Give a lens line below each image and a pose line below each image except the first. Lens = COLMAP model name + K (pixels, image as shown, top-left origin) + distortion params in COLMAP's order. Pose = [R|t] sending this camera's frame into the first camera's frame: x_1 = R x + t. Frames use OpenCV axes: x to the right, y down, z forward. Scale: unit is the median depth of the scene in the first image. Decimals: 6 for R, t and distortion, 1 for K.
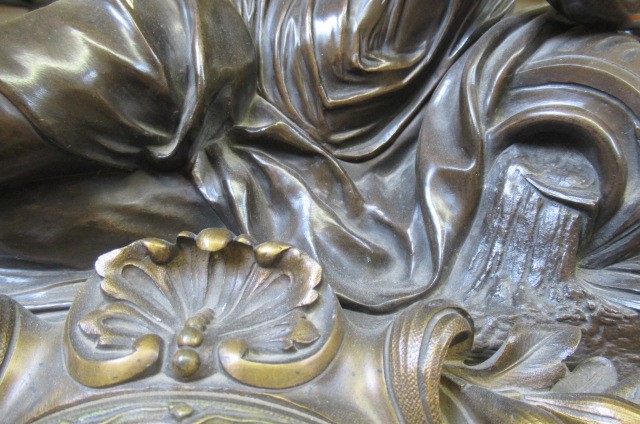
lens RADIAL K [[482.7, 0, 319.7], [0, 482.7, 220.6], [0, 0, 1]] dist [0.000197, -0.004650]
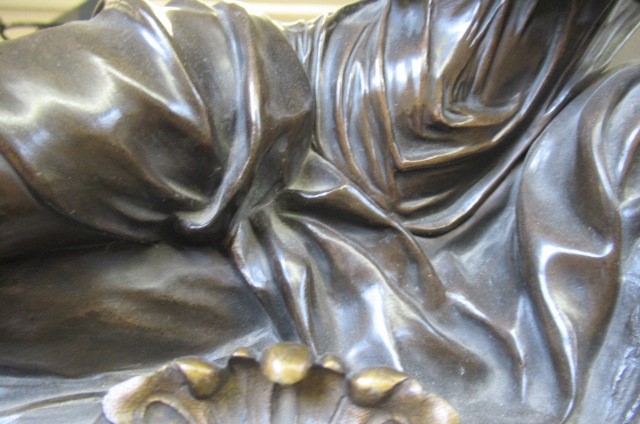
lens RADIAL K [[482.7, 0, 319.7], [0, 482.7, 220.6], [0, 0, 1]] dist [0.000197, -0.004650]
pose [[0.999299, 0.029134, 0.023511, -0.145477], [-0.026139, 0.992554, -0.118967, -0.055713], [-0.026802, 0.118269, 0.992620, 0.240811]]
